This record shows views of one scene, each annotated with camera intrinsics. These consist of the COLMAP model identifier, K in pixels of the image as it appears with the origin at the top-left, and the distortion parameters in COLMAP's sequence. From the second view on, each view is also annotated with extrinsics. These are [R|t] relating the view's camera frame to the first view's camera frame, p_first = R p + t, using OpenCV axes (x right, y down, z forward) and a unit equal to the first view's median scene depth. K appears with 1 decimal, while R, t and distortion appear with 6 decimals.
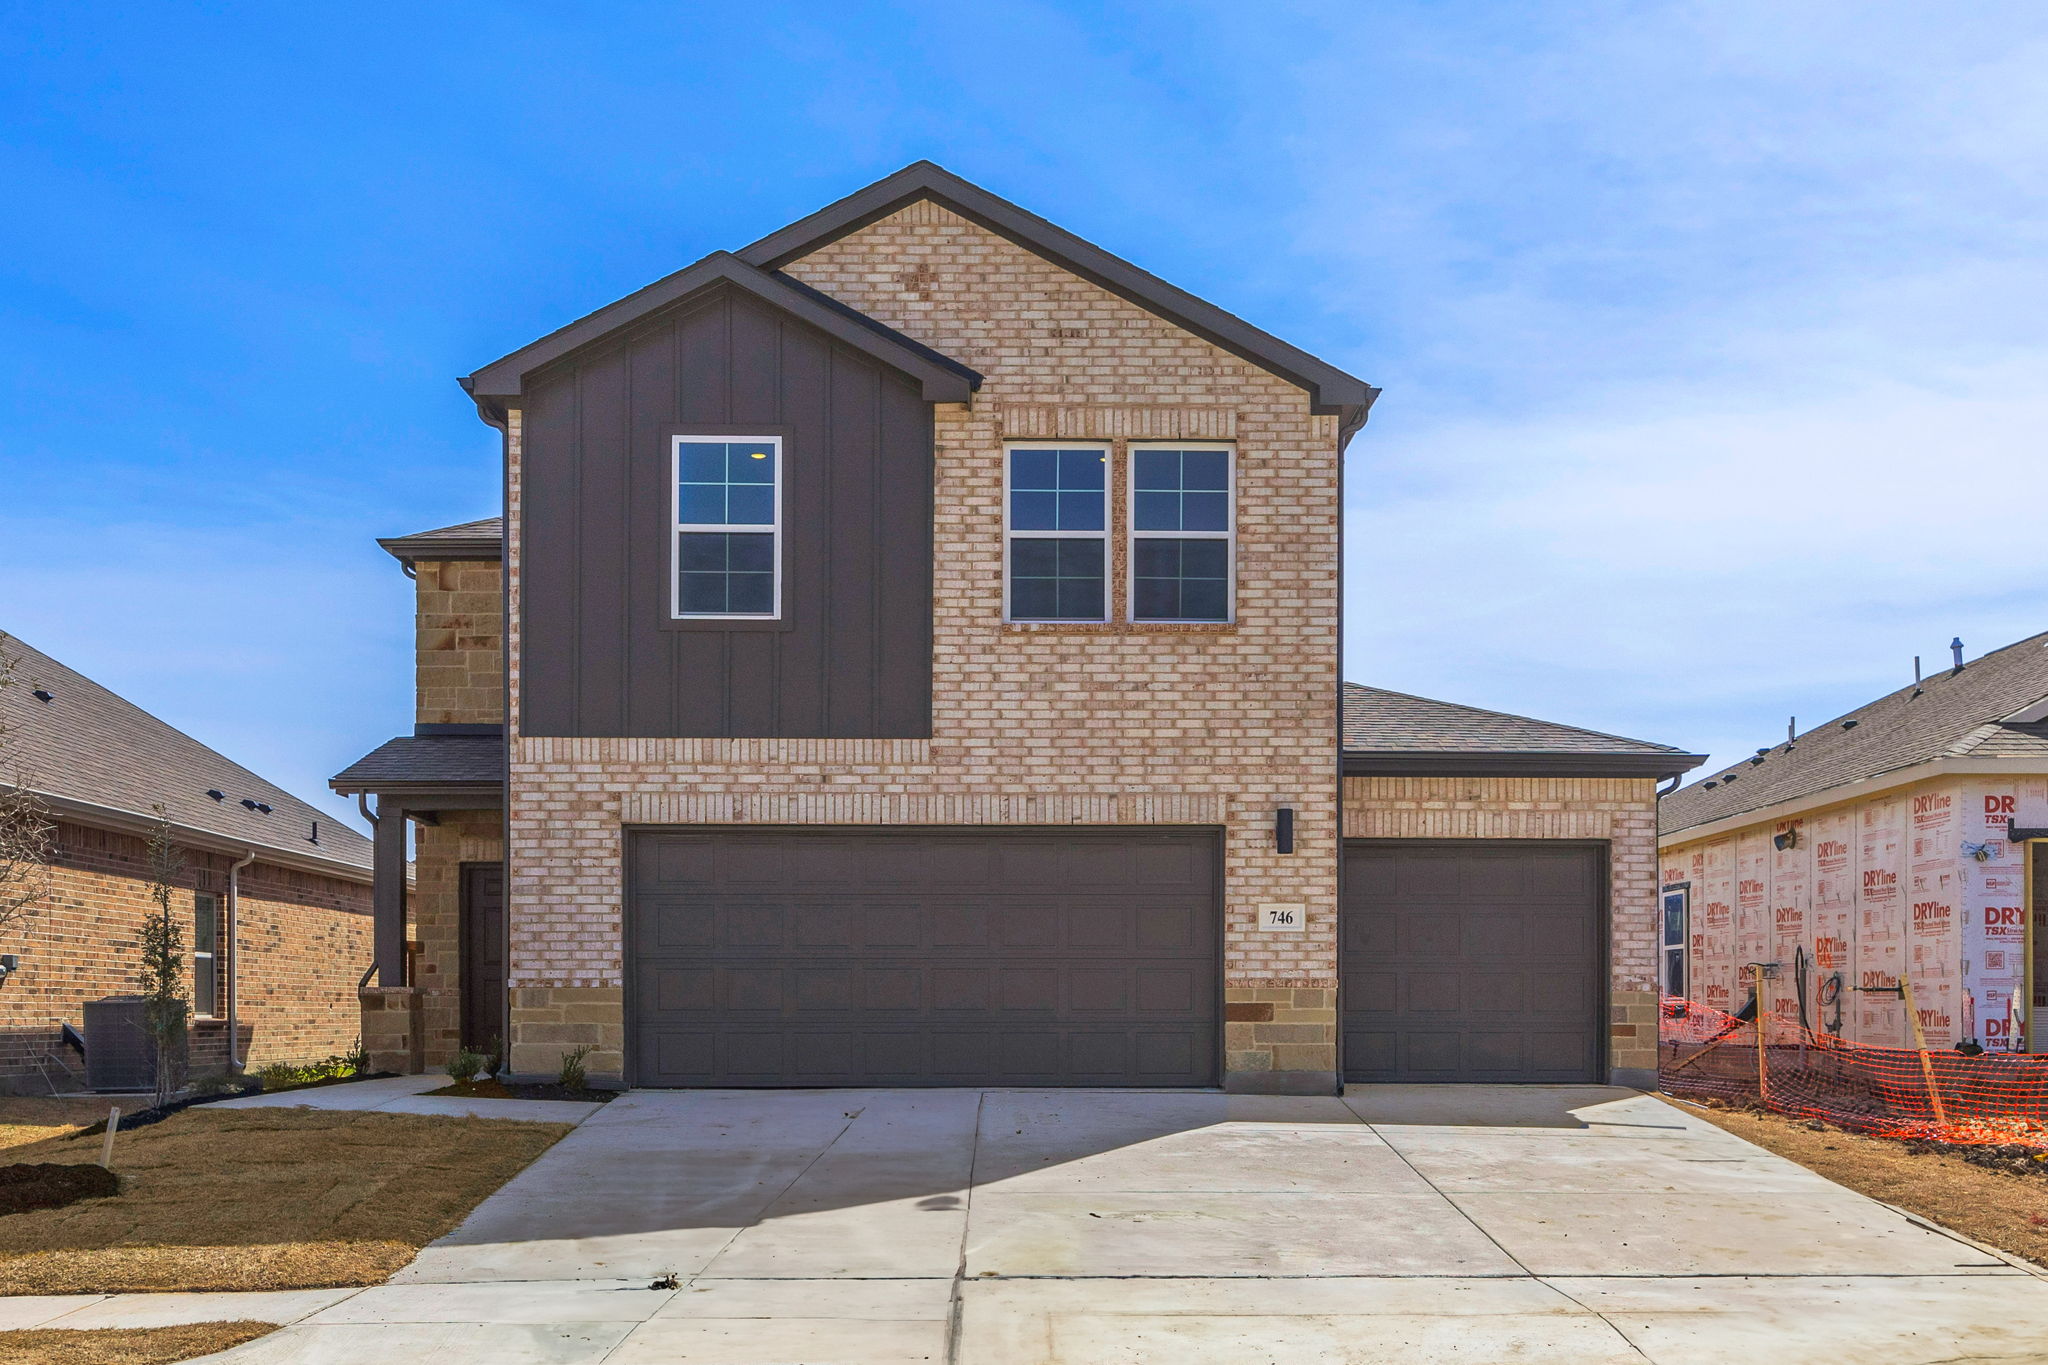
lens RADIAL K [[799.4, 0, 1020.1], [0, 799.4, 689.2], [0, 0, 1]] dist [0.000846, 0.000052]
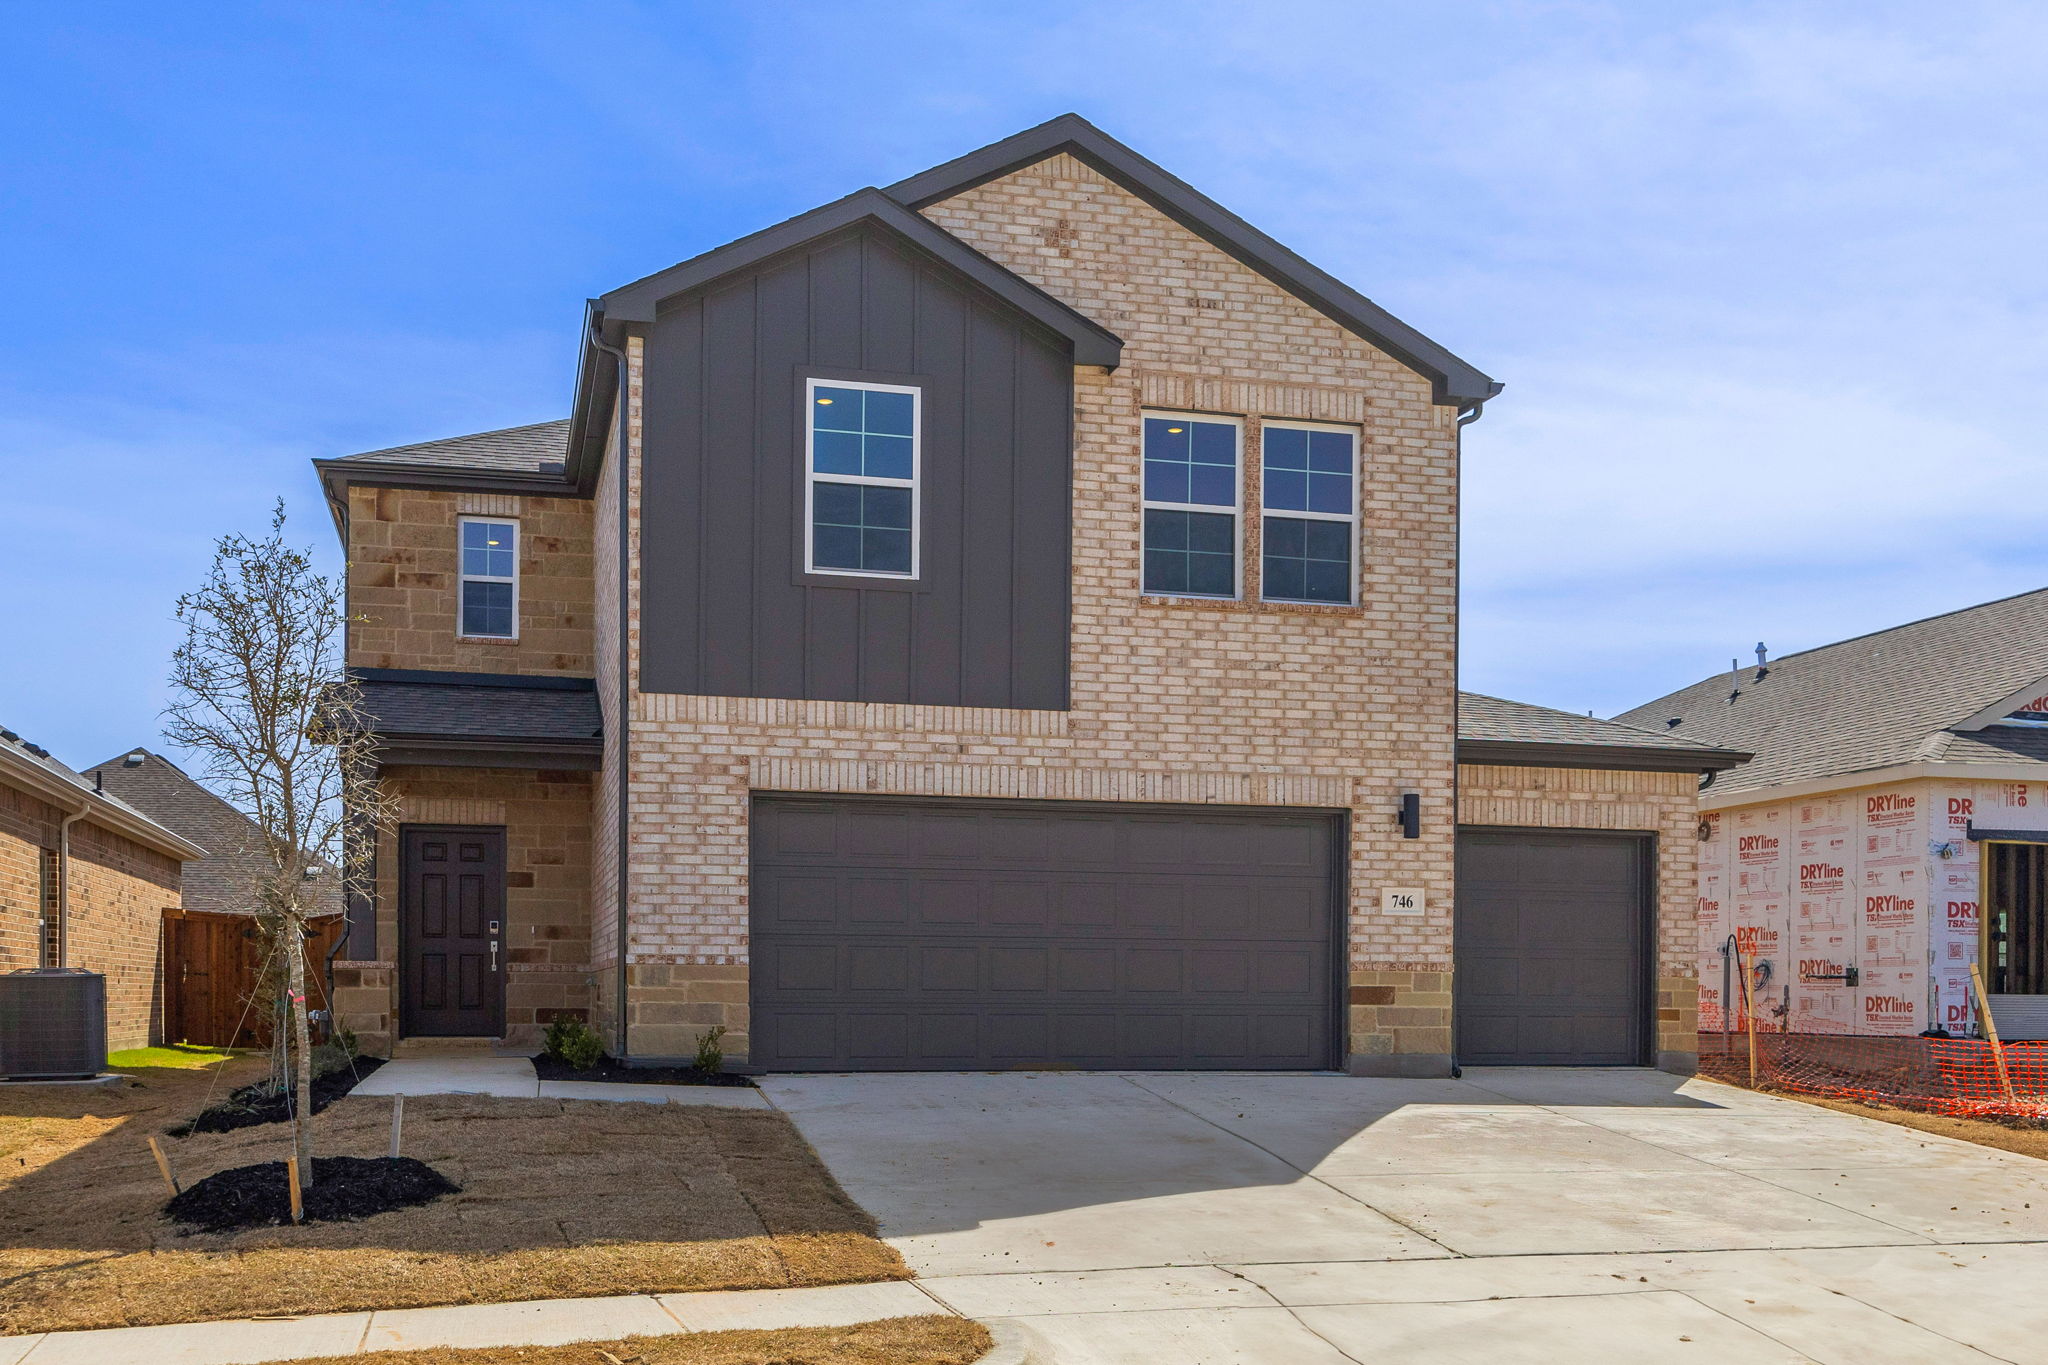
lens RADIAL K [[831.5, 0, 1023.9], [0, 831.5, 657.2], [0, 0, 1]] dist [0.000852, -0.000160]
pose [[0.994571, 0.044265, 0.094177, -0.254261], [-0.044244, 0.999018, -0.002308, 0.001551], [-0.094187, -0.001871, 0.995553, 0.002088]]
